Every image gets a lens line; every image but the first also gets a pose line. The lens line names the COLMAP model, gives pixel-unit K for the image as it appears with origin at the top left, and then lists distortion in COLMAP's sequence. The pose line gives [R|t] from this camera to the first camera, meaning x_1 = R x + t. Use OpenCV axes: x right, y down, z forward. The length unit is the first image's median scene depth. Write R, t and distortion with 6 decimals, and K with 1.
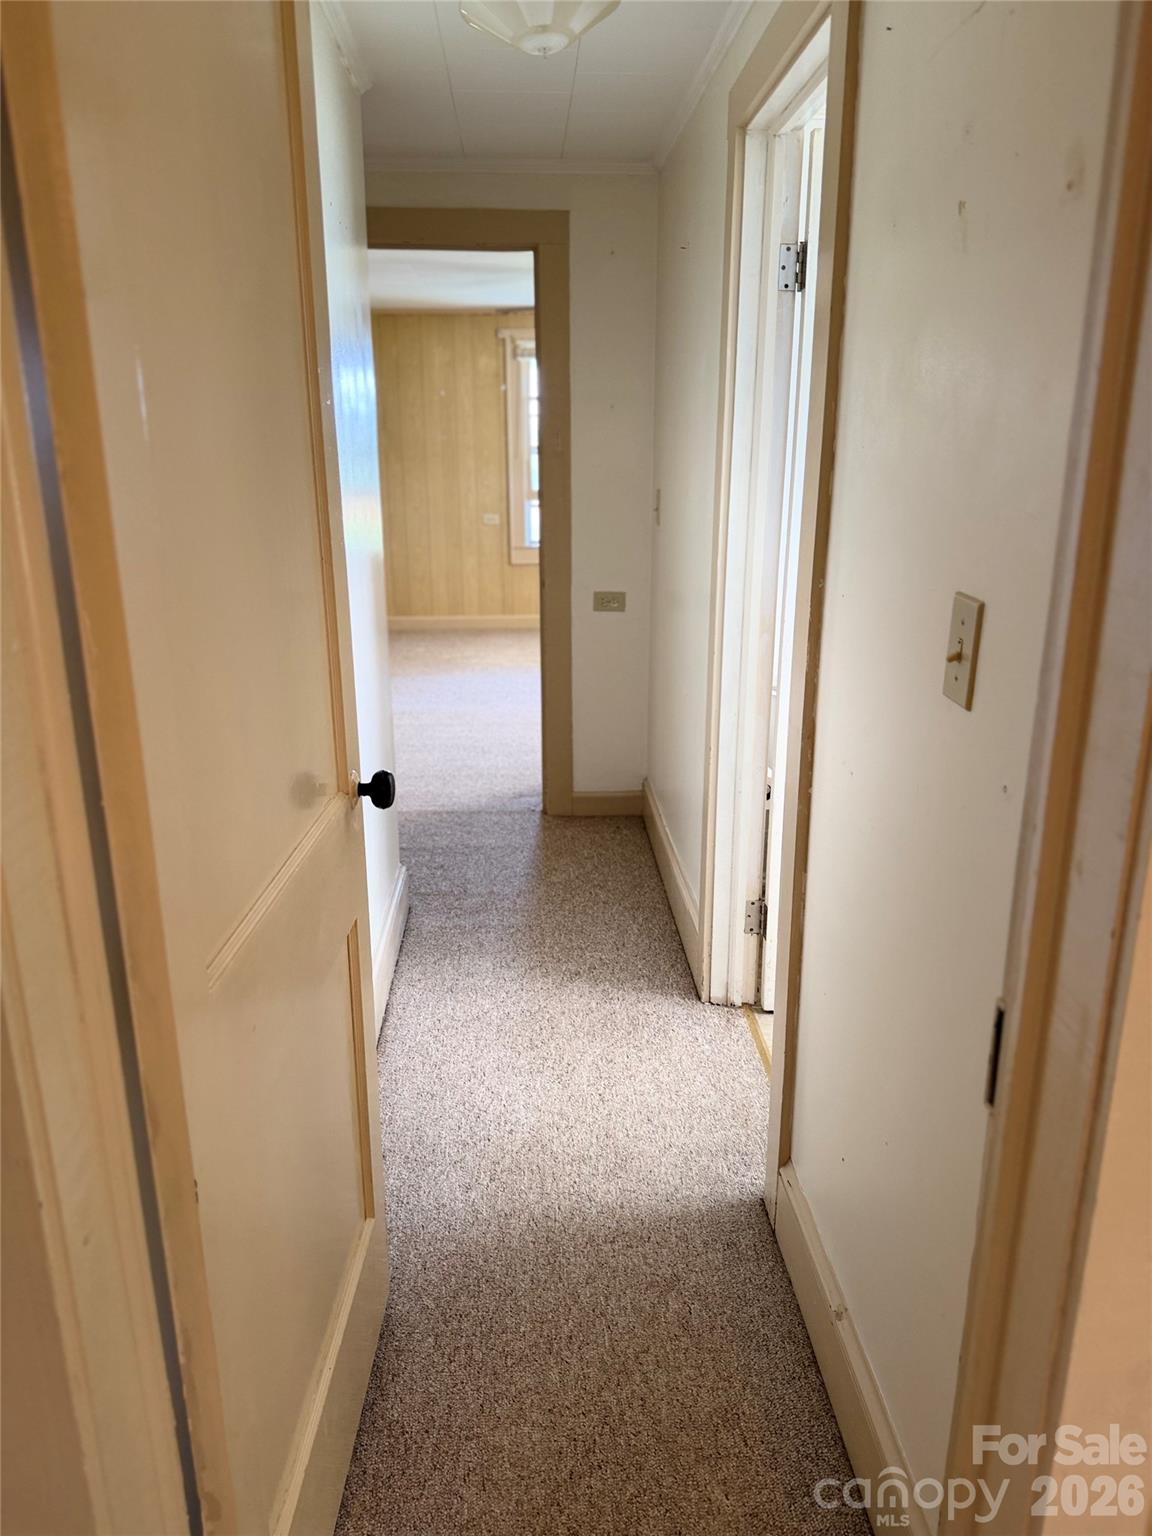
lens RADIAL K [[1071.5, 0, 576.0], [0, 1071.5, 768.0], [0, 0, 1]] dist [0.091302, -0.097818]
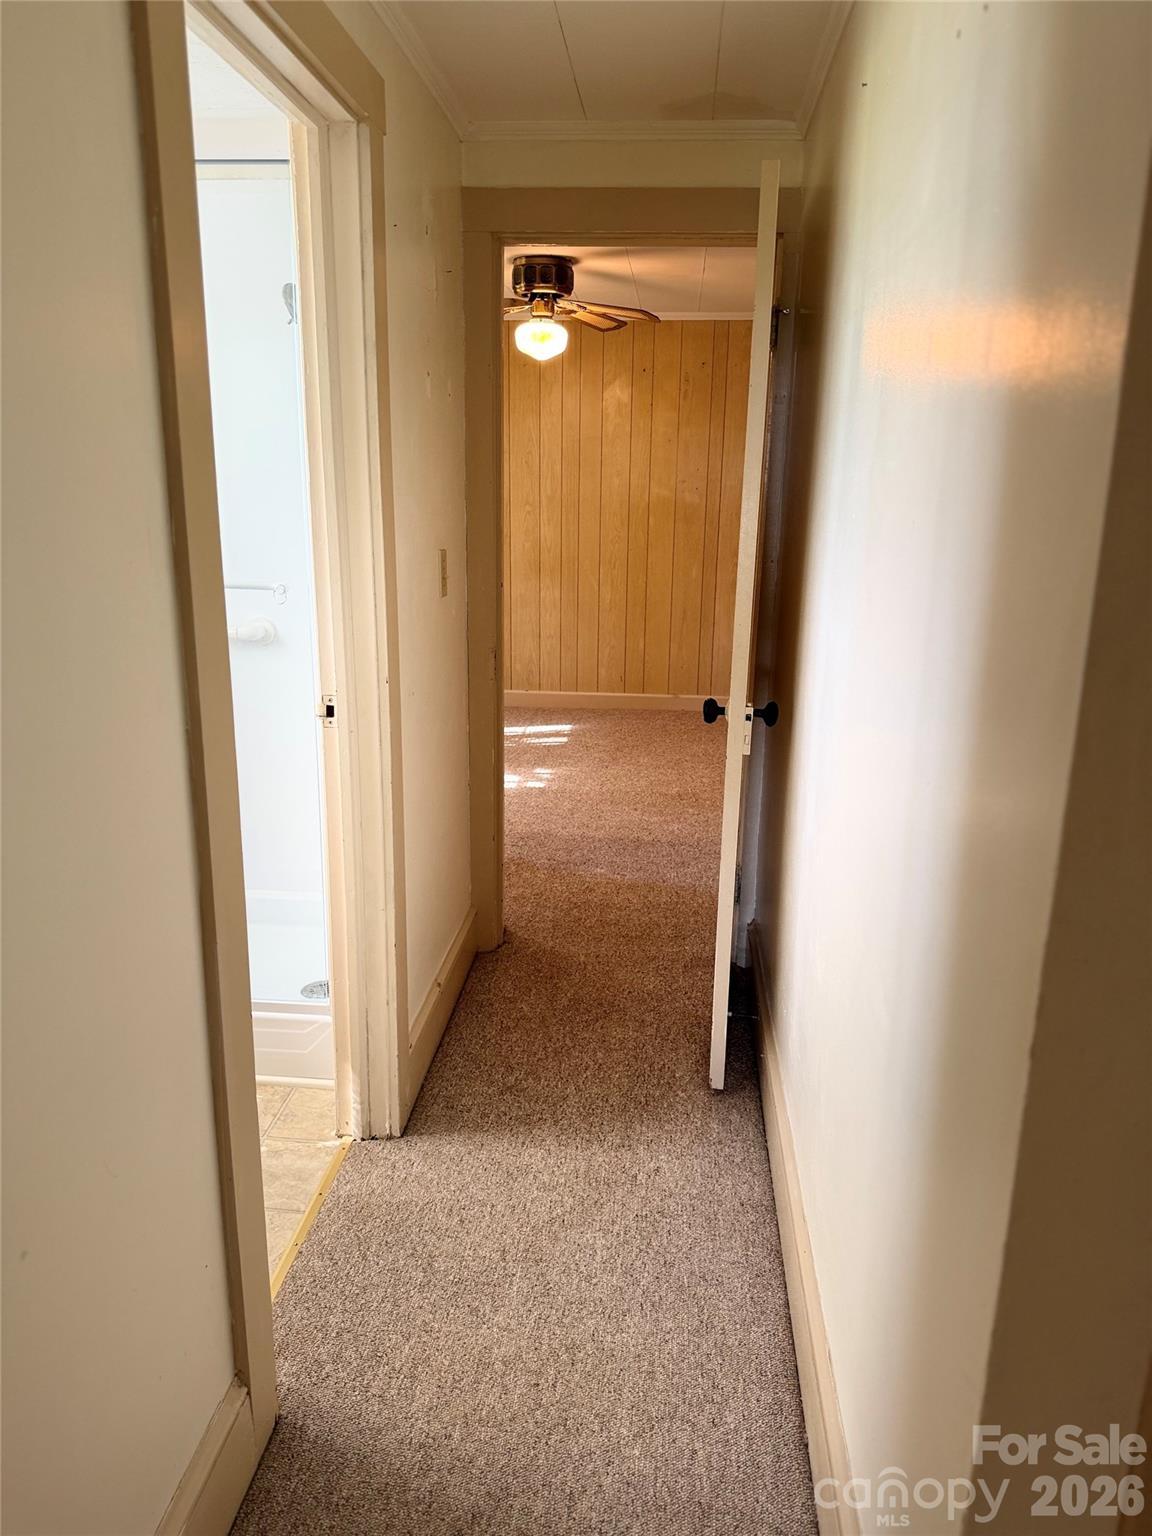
lens RADIAL K [[1071.5, 0, 576.0], [0, 1071.5, 768.0], [0, 0, 1]] dist [0.091302, -0.097818]
pose [[-0.989487, -0.047943, 0.136446, -0.148521], [0.031618, 0.848920, 0.527574, -0.532277], [-0.141125, 0.526342, -0.838479, 1.716392]]
